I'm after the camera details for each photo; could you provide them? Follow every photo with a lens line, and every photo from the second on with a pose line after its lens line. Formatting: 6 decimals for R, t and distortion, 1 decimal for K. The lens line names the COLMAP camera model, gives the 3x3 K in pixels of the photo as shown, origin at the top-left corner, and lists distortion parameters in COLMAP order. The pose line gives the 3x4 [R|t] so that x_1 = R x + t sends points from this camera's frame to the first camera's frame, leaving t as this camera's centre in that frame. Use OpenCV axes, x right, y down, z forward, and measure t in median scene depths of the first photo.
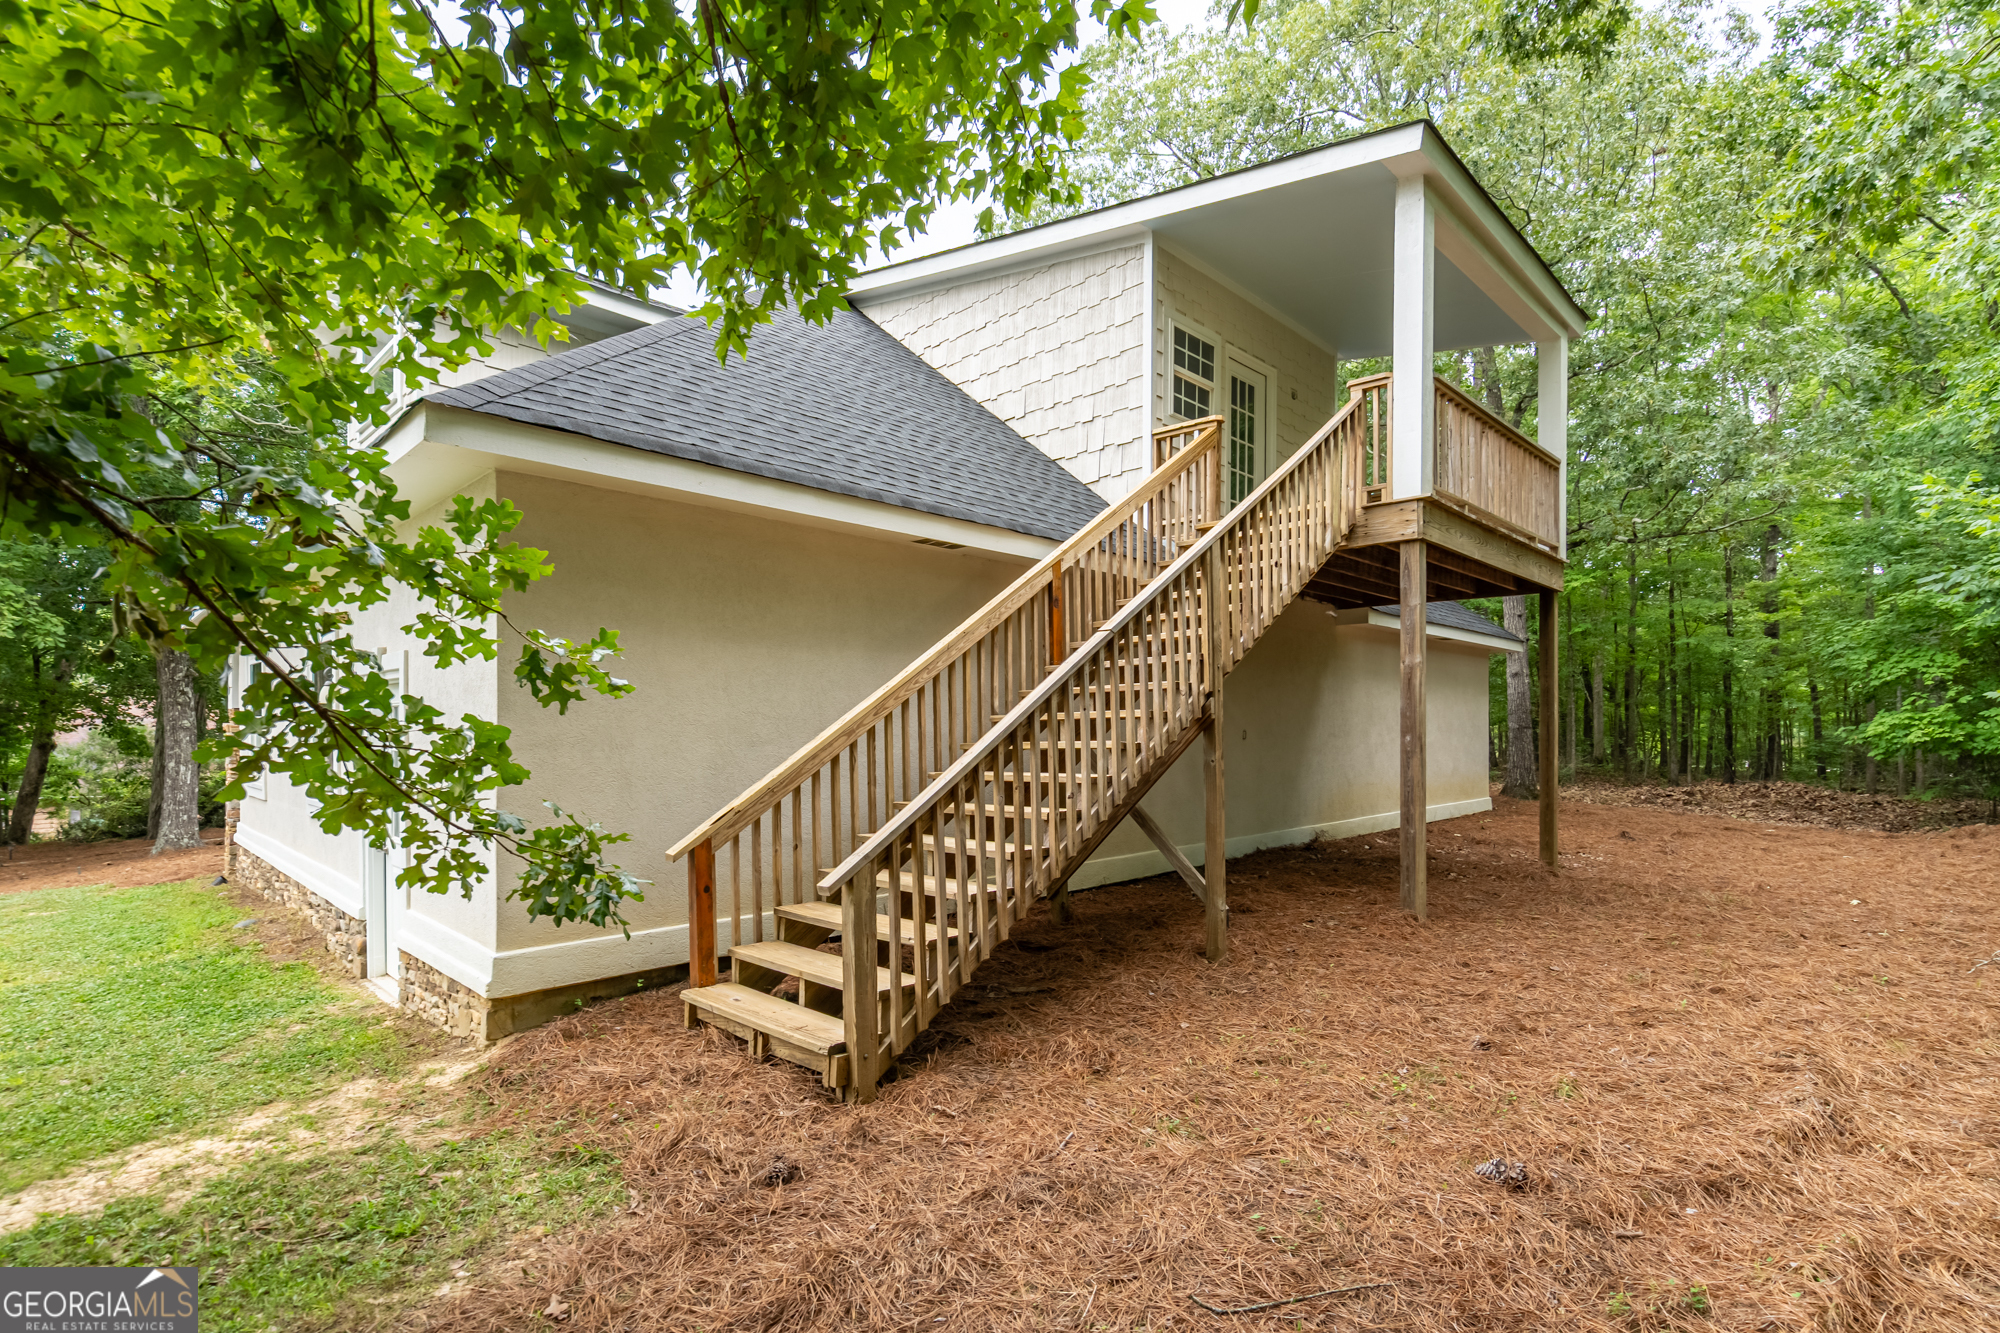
lens RADIAL K [[898.7, 0, 1002.4], [0, 898.7, 678.2], [0, 0, 1]] dist [0.001471, 0.000075]
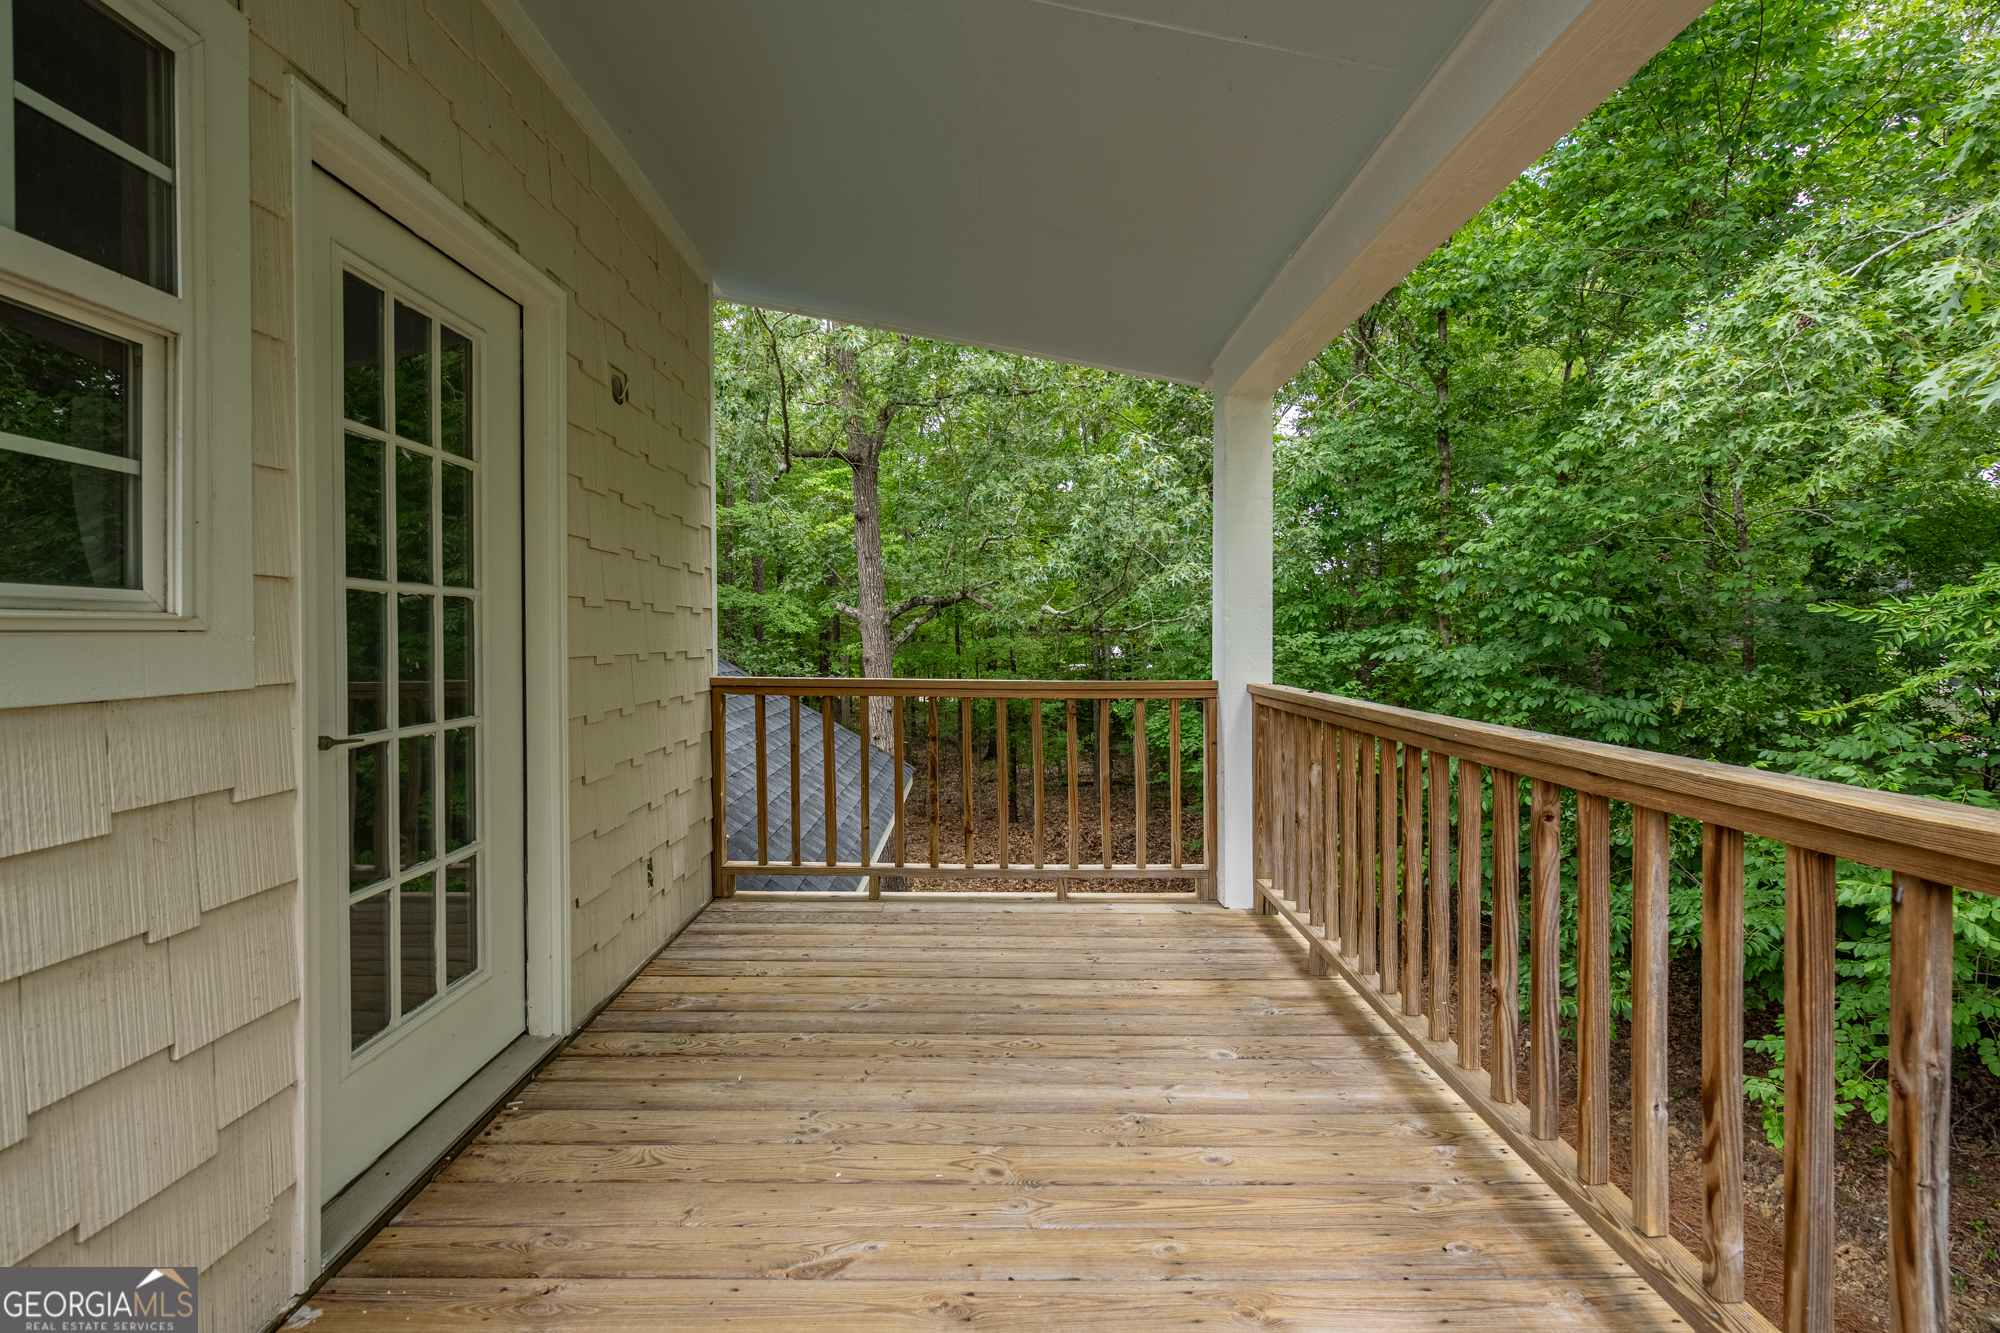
lens RADIAL K [[898.7, 0, 1002.4], [0, 898.7, 665.3], [0, 0, 1]] dist [0.001471, 0.000075]
pose [[0.696918, -0.028581, 0.716581, 0.208742], [-0.000298, 0.999194, 0.040143, -0.254252], [-0.717151, -0.028190, 0.696348, 0.742280]]
